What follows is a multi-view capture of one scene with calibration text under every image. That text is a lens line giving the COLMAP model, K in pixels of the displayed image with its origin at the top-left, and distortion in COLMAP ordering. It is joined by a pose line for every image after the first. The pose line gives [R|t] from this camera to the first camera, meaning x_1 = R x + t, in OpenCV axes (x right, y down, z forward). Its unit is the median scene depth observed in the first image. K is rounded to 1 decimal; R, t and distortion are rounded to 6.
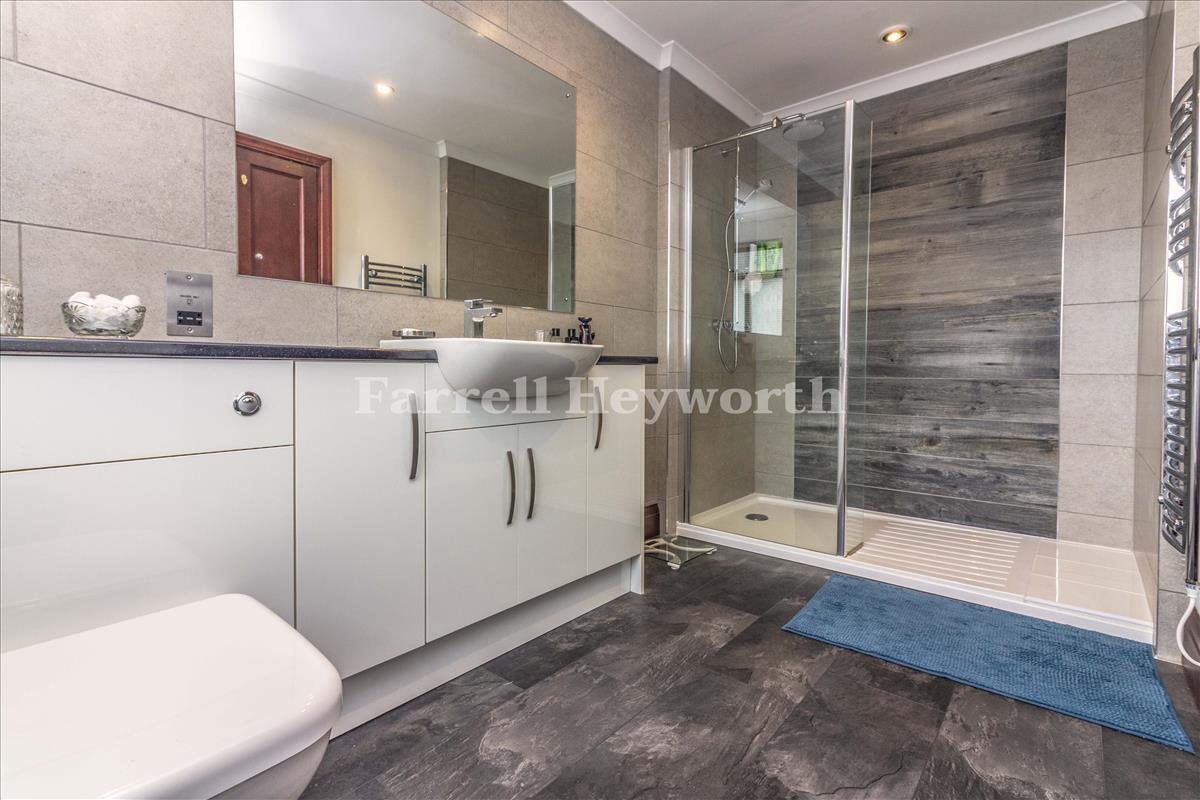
lens RADIAL K [[564.5, 0, 599.4], [0, 564.5, 374.9], [0, 0, 1]] dist [0.005103, 0.000149]
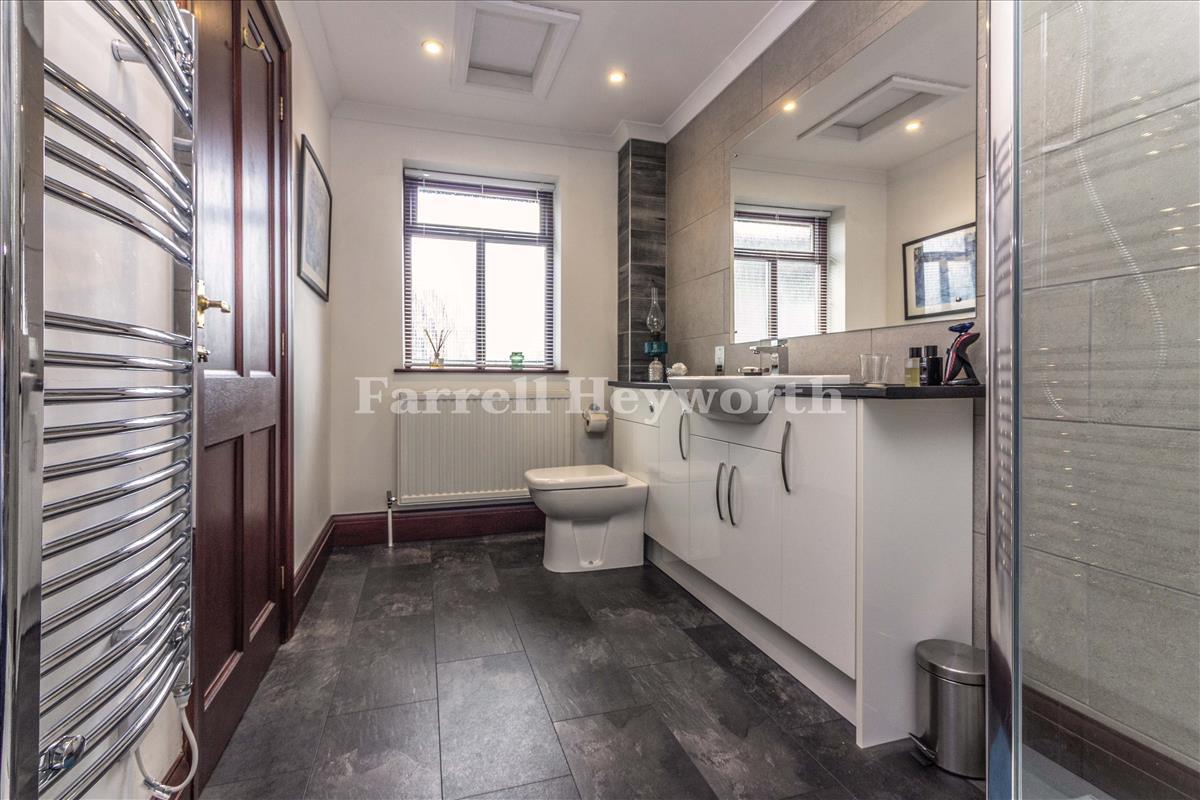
lens RADIAL K [[564.5, 0, 599.4], [0, 564.5, 374.9], [0, 0, 1]] dist [0.005103, 0.000149]
pose [[-0.535411, -0.006671, -0.844566, 1.101184], [-0.011362, 0.999935, -0.000695, -0.060729], [0.844515, 0.009224, -0.535452, 1.498256]]
